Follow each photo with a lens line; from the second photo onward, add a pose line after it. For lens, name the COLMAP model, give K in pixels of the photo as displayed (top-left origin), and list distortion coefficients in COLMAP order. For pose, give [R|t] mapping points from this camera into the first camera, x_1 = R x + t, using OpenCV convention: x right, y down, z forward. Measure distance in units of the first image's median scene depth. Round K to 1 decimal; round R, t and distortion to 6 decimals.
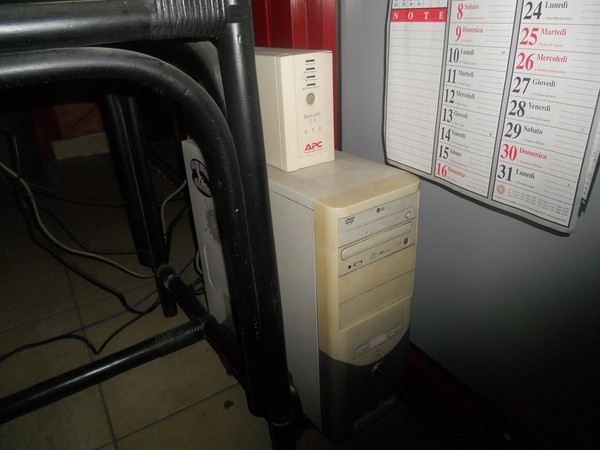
lens RADIAL K [[464.4, 0, 301.5], [0, 464.4, 223.4], [0, 0, 1]] dist [-0.024504, -0.001269]
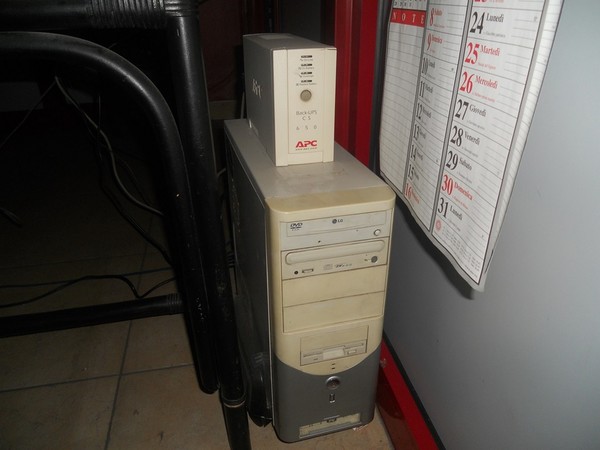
lens RADIAL K [[464.4, 0, 303.3], [0, 464.4, 223.6], [0, 0, 1]] dist [-0.024504, -0.001269]
pose [[0.935609, 0.195300, -0.294098, 0.410427], [-0.183952, 0.980713, 0.066053, -0.079579], [0.301326, -0.007700, 0.953490, 0.078604]]
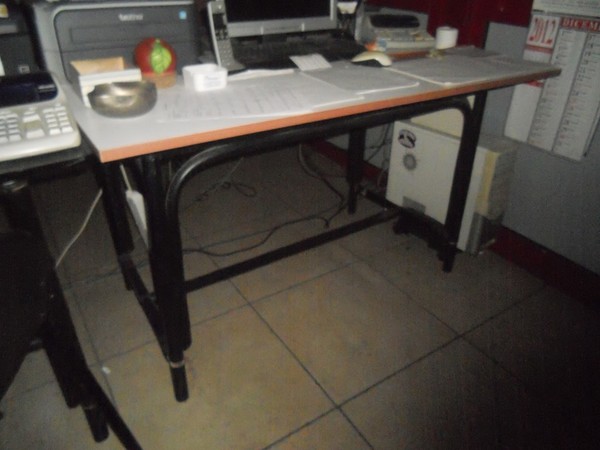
lens RADIAL K [[464.4, 0, 302.8], [0, 464.4, 227.4], [0, 0, 1]] dist [-0.024504, -0.001269]
pose [[0.996474, 0.040186, 0.073649, -1.255537], [-0.045671, 0.996184, 0.074371, 0.254215], [-0.070379, -0.077472, 0.994507, -1.678433]]
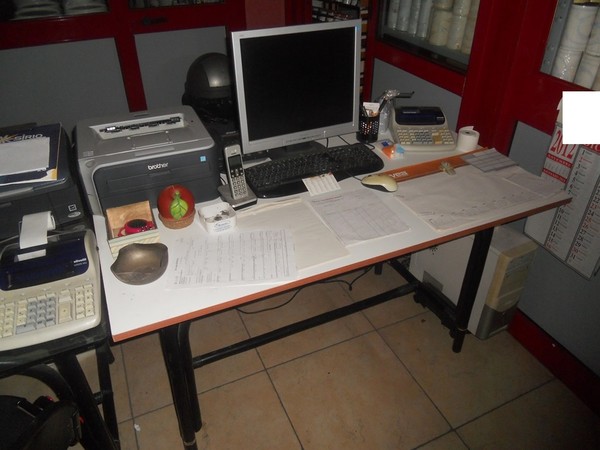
lens RADIAL K [[464.4, 0, 299.9], [0, 464.4, 224.5], [0, 0, 1]] dist [-0.024504, -0.001269]
pose [[0.992105, 0.104805, -0.068867, -1.006984], [-0.094180, 0.985277, 0.142685, -0.508598], [0.082808, -0.135073, 0.987369, -1.844912]]
